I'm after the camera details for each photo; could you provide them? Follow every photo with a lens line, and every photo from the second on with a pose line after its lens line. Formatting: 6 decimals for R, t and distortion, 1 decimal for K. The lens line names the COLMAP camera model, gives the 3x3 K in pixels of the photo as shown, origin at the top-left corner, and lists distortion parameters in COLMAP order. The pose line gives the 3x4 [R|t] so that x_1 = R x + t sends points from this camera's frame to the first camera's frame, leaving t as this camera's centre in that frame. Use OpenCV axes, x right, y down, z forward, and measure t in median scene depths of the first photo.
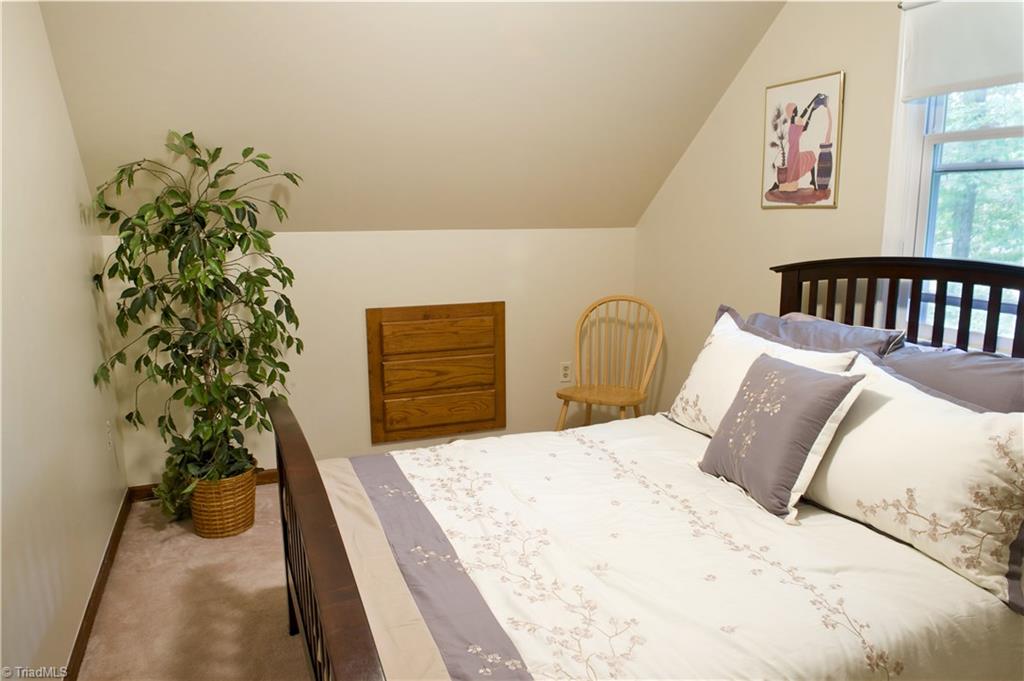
lens RADIAL K [[707.2, 0, 516.3], [0, 707.2, 337.0], [0, 0, 1]] dist [-0.042593, -0.004227]
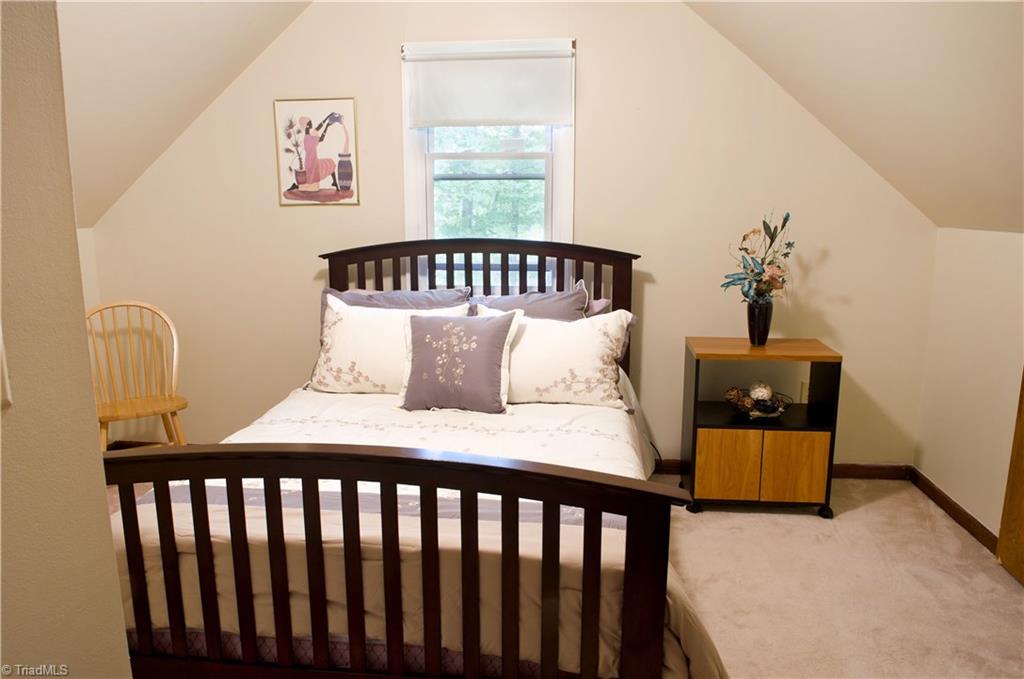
lens RADIAL K [[707.2, 0, 521.0], [0, 707.2, 341.0], [0, 0, 1]] dist [-0.042593, -0.004227]
pose [[0.467971, -0.165582, 0.868093, -0.552996], [0.155305, 0.982412, 0.103665, -0.027649], [-0.869991, 0.086307, 0.485456, 0.139213]]
